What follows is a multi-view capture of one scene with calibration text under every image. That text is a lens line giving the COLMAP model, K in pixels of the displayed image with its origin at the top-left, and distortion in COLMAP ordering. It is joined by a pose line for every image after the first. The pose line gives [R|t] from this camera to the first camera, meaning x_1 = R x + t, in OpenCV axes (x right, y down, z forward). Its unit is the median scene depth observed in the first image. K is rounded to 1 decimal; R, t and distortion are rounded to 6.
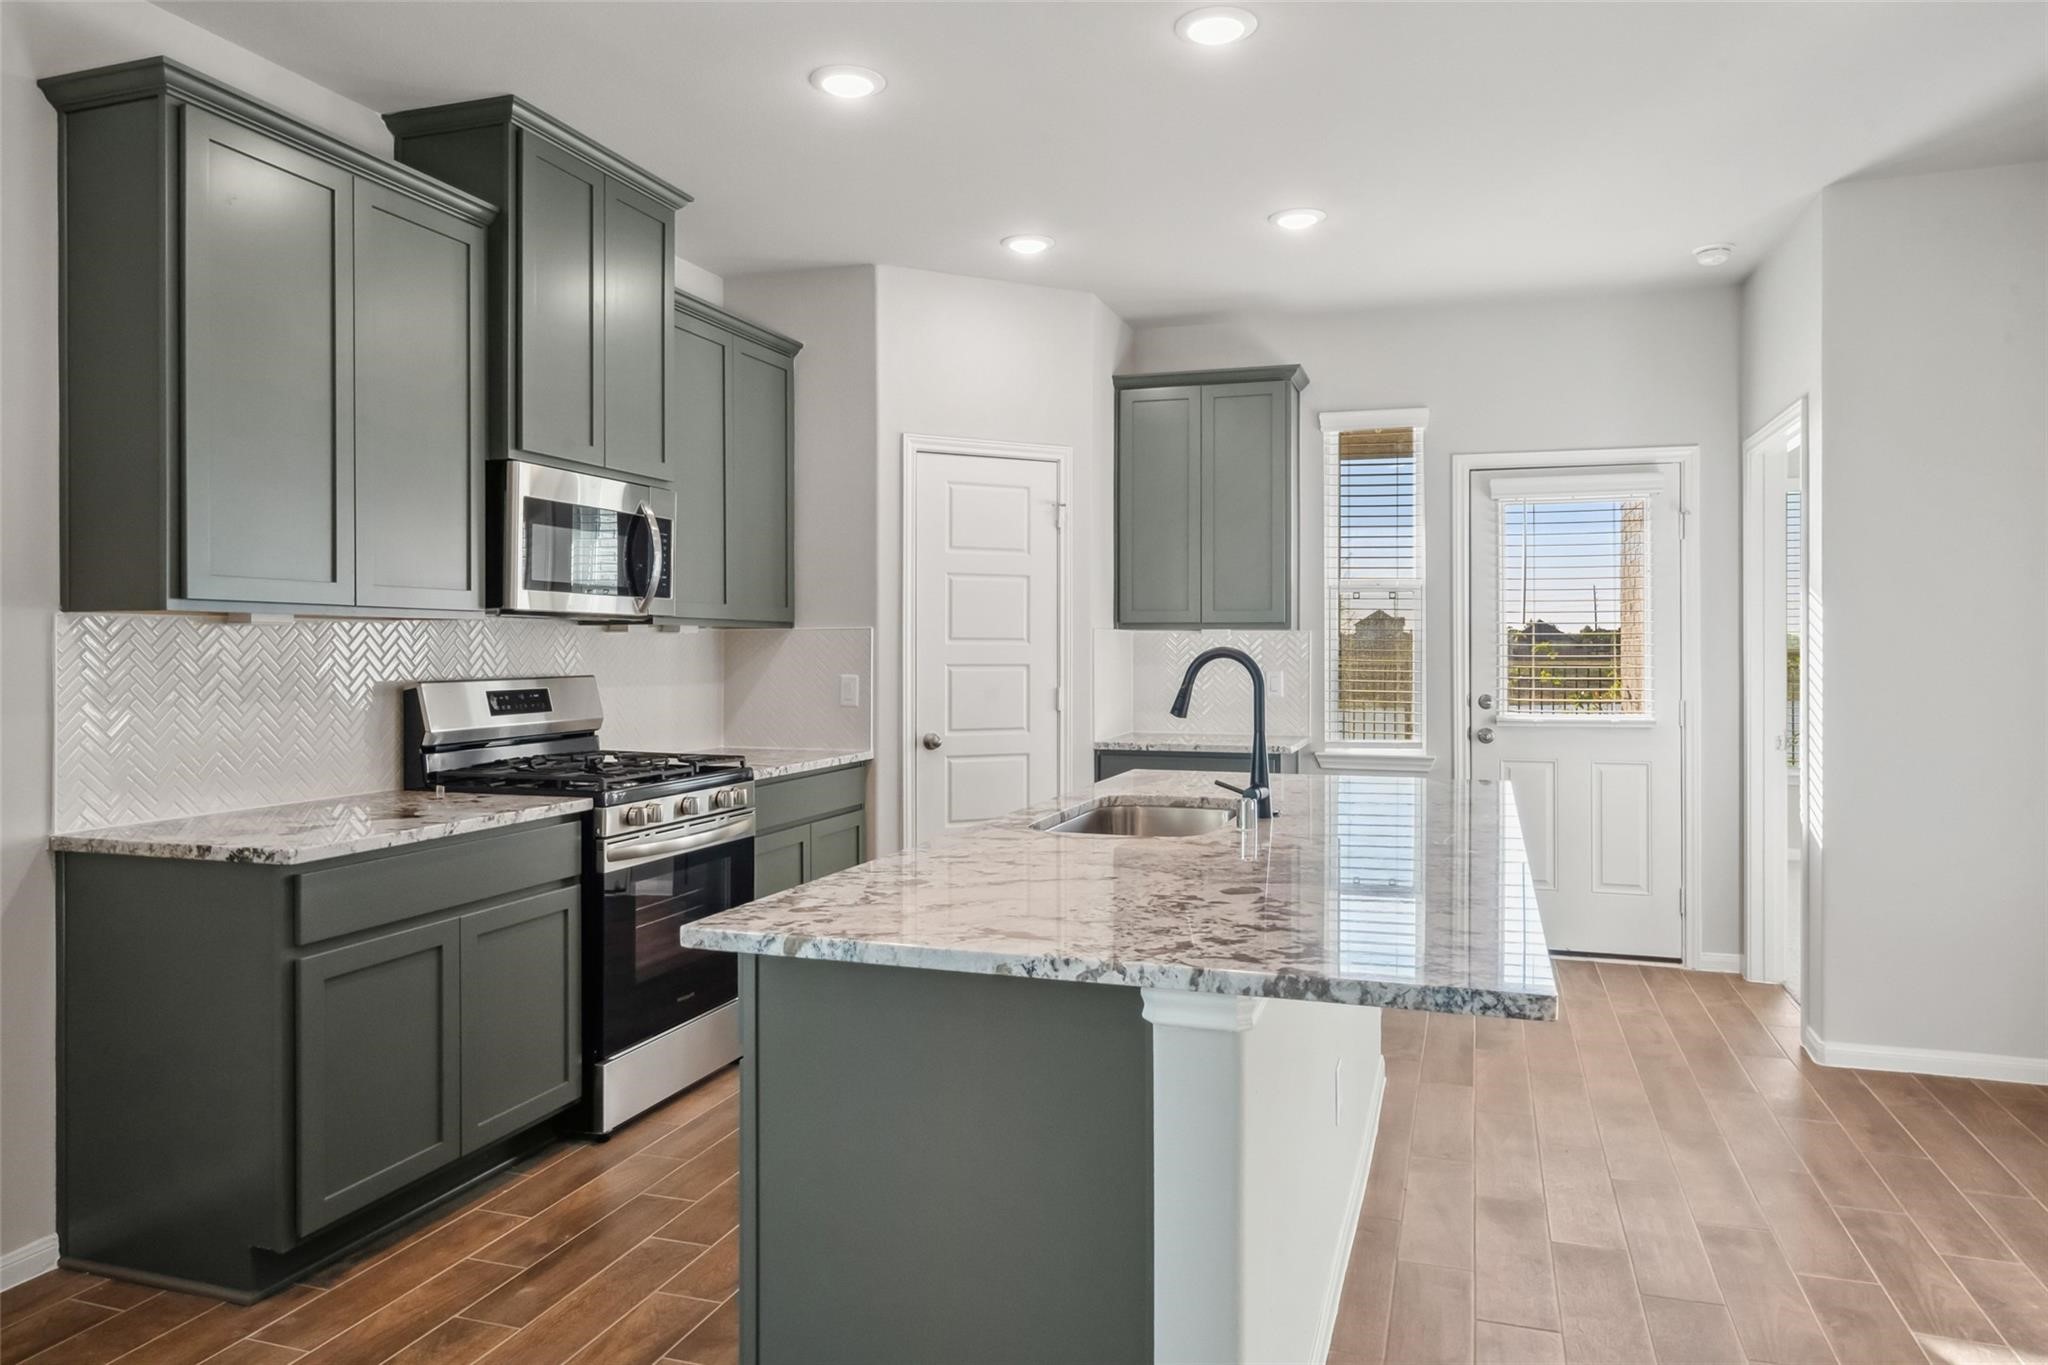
lens RADIAL K [[1368.1, 0, 1028.7], [0, 1368.1, 673.4], [0, 0, 1]] dist [0.041009, -0.000754]
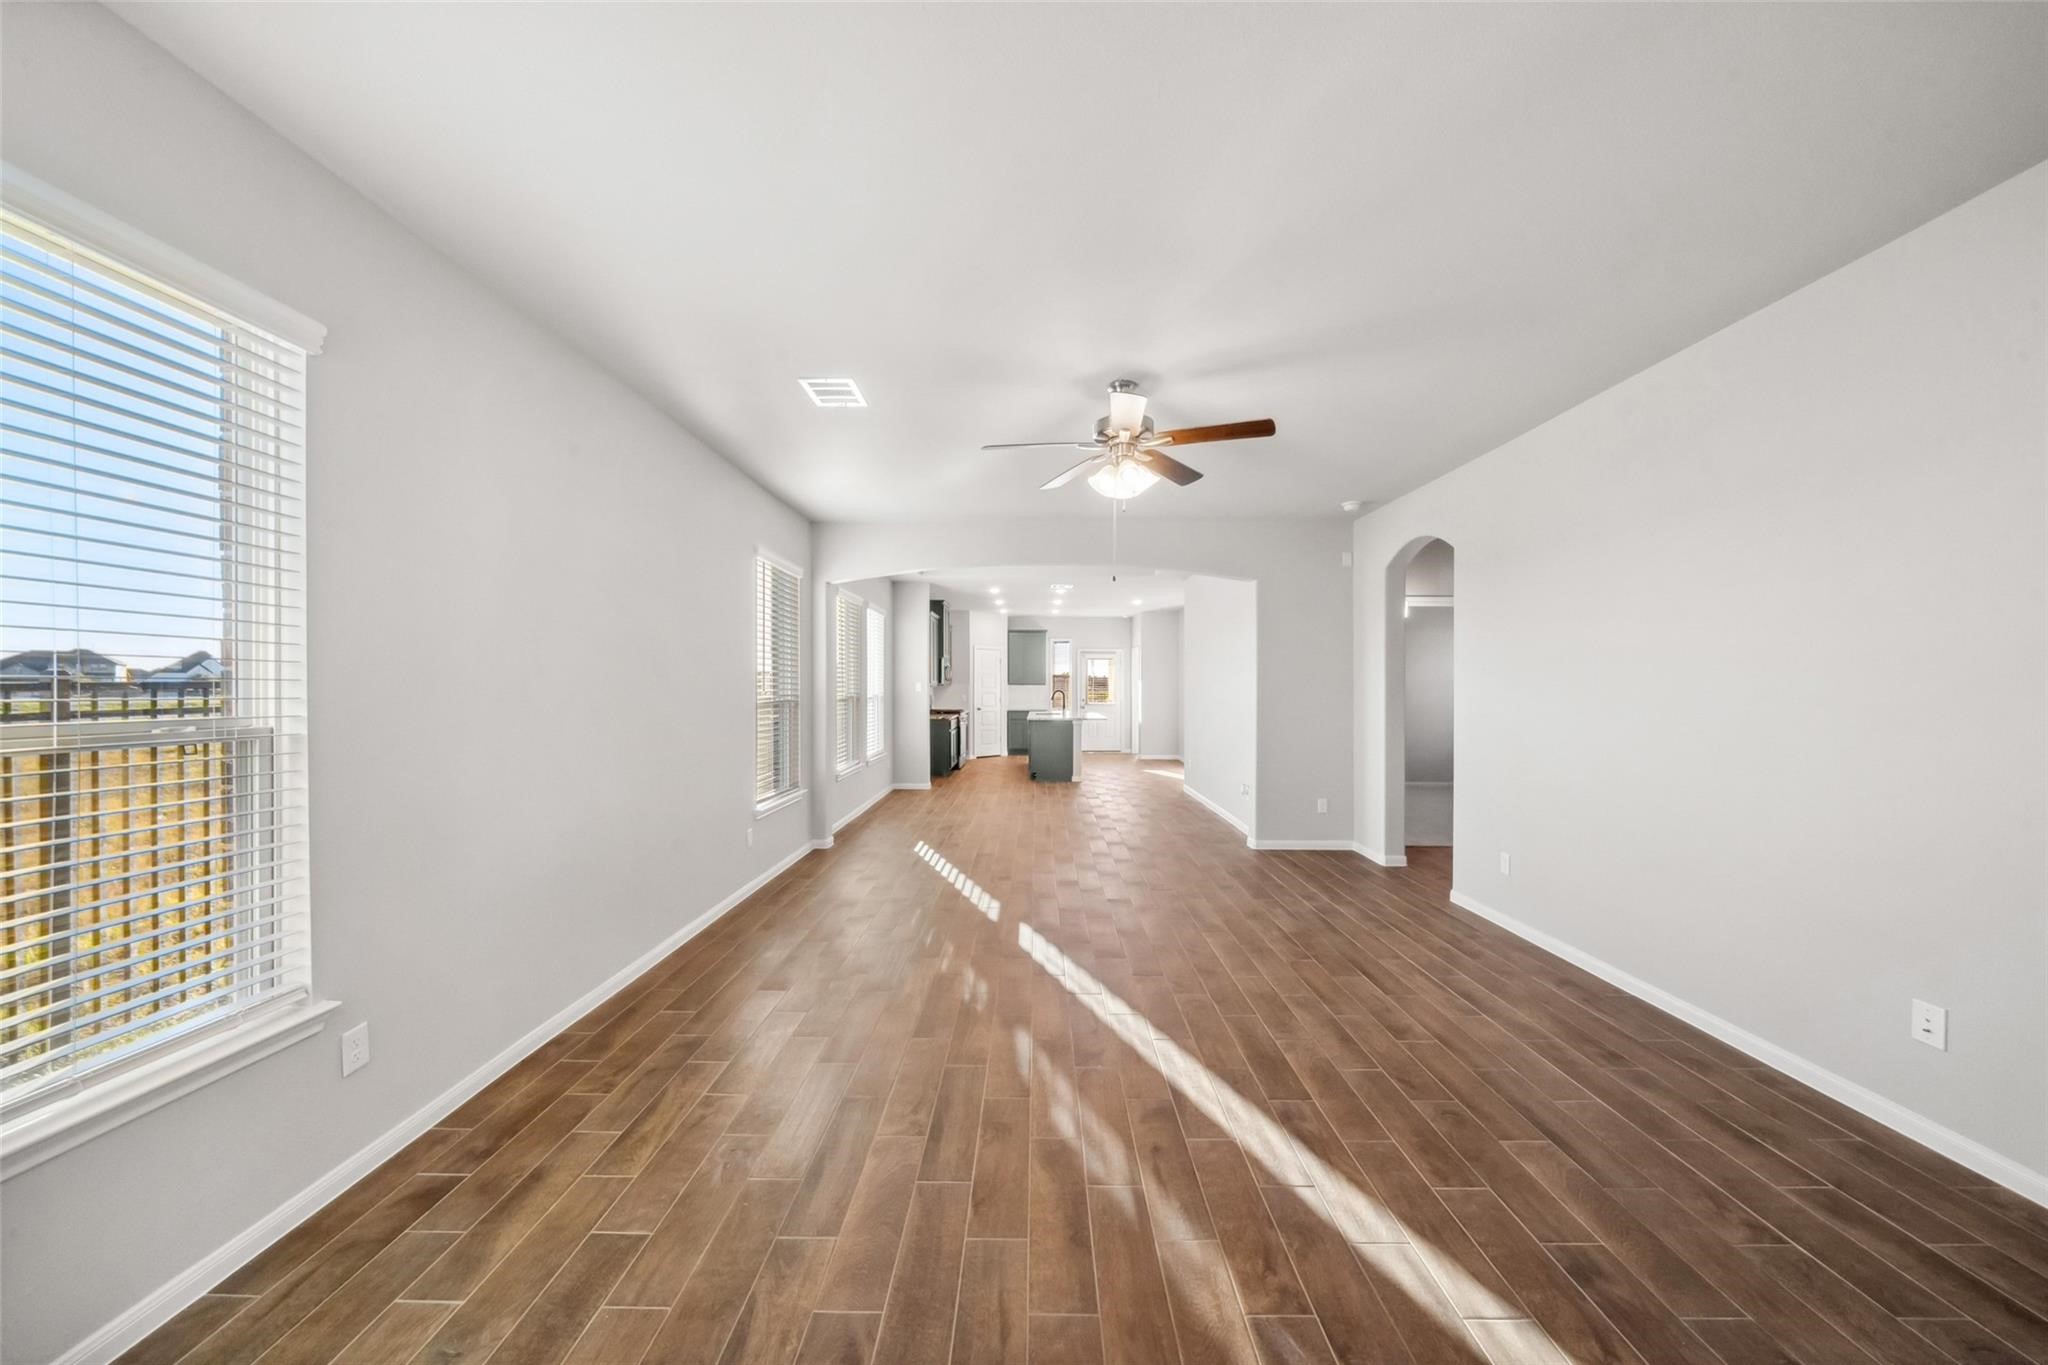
lens RADIAL K [[715.3, 0, 1029.5], [0, 715.3, 687.2], [0, 0, 1]] dist [-0.008270, -0.000025]
pose [[0.952028, -0.003102, 0.305997, -0.686937], [0.008132, 0.999852, -0.015165, 0.013753], [-0.305904, 0.016925, 0.951912, -1.483548]]
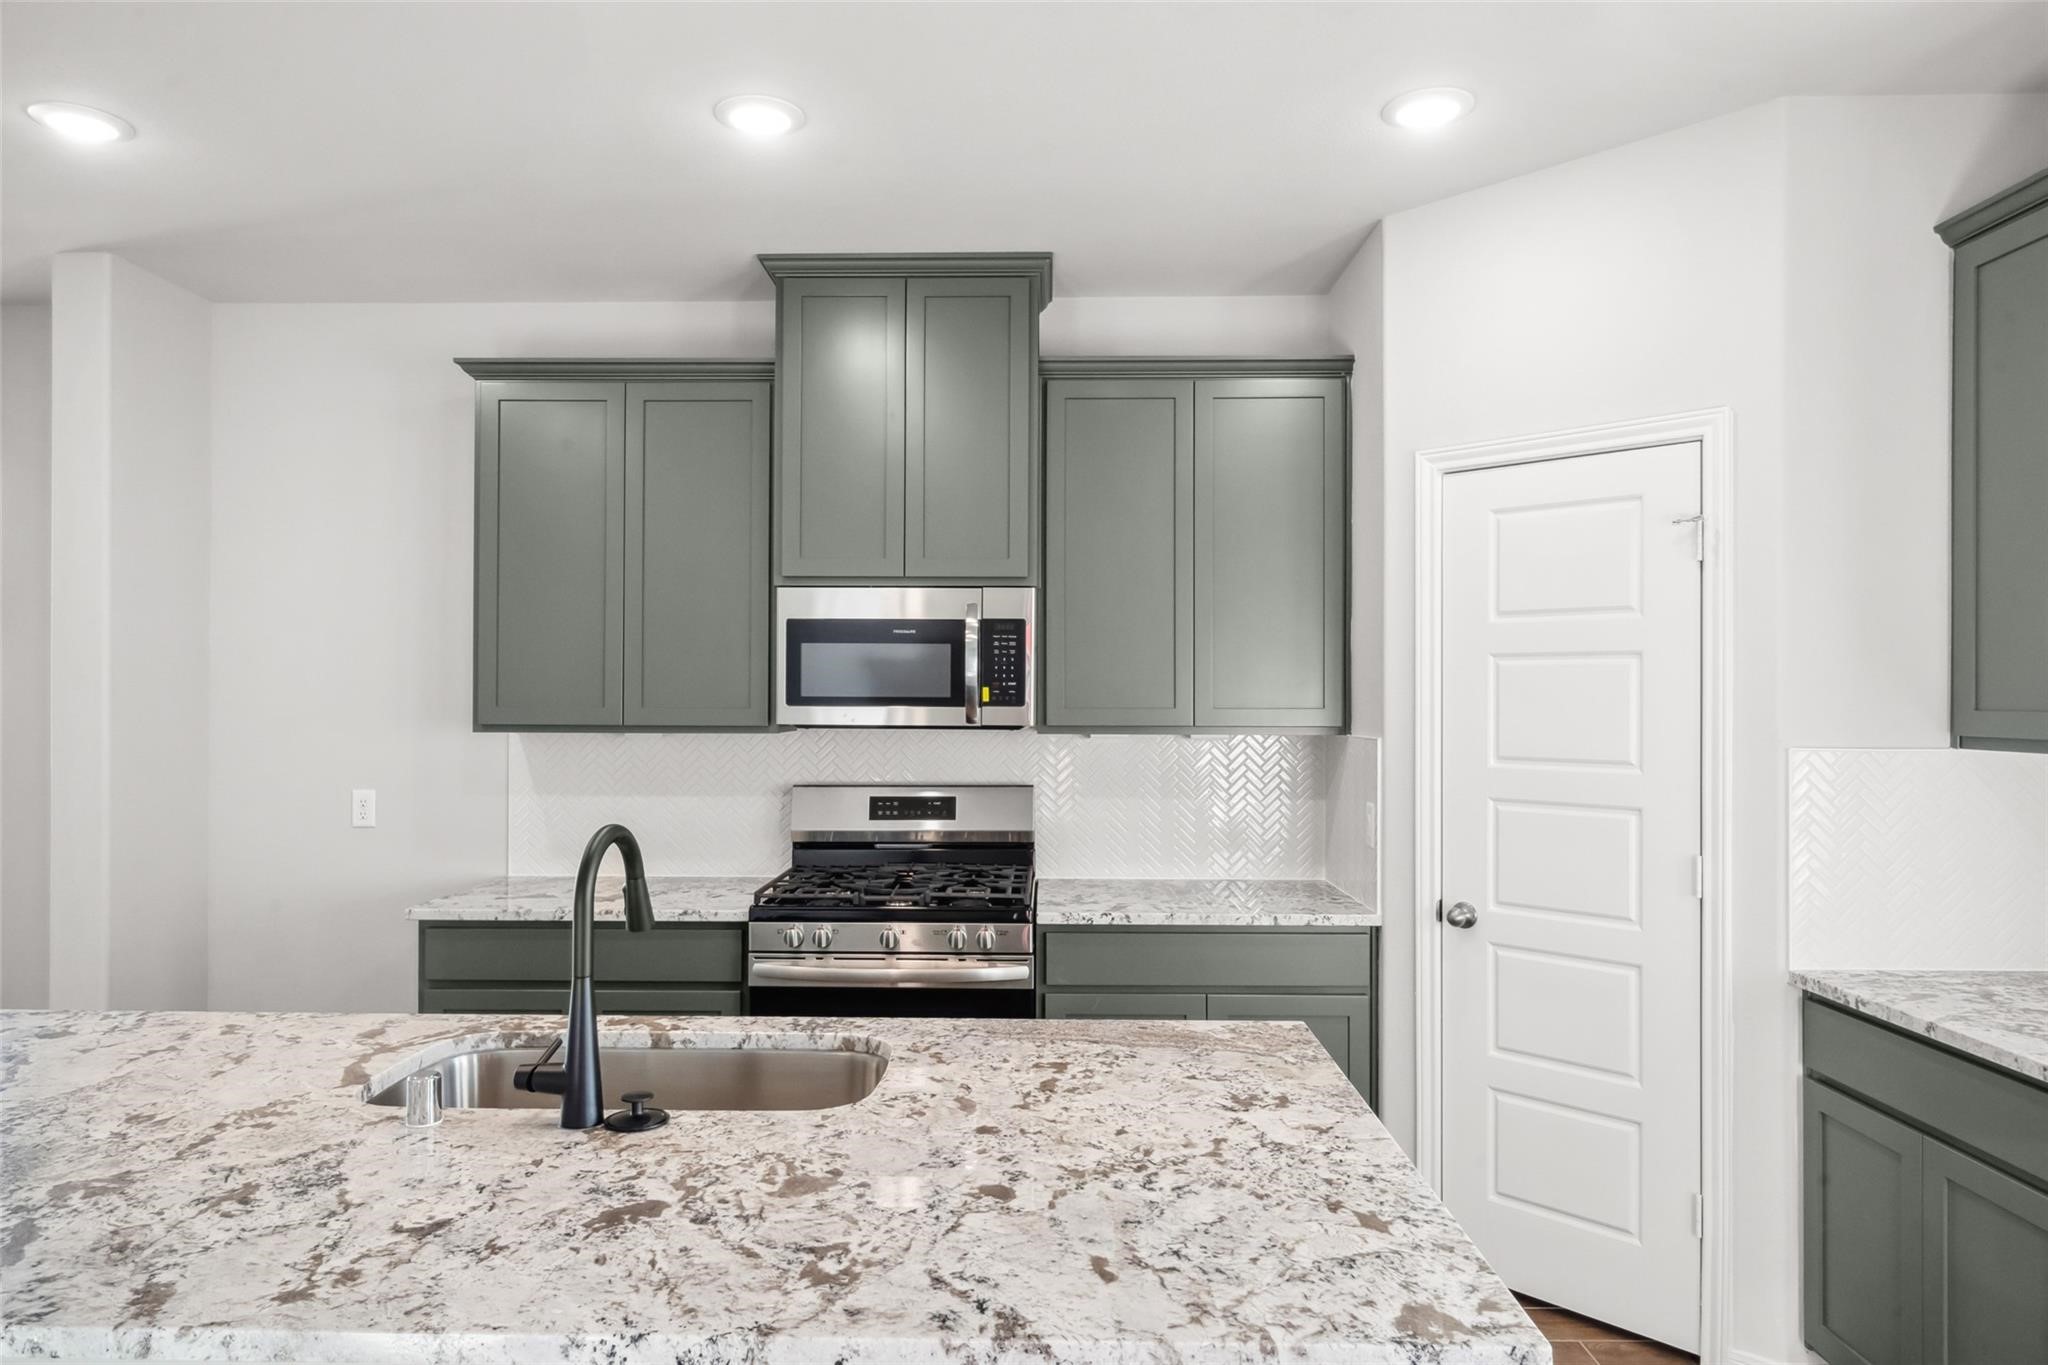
lens RADIAL K [[1211.4, 0, 1023.4], [0, 1211.4, 698.3], [0, 0, 1]] dist [0.000979, -0.000587]
pose [[0.303827, -0.005079, -0.952714, 0.423715], [-0.021867, 0.999685, -0.012304, -0.042457], [0.952476, 0.024572, 0.303621, 0.637423]]
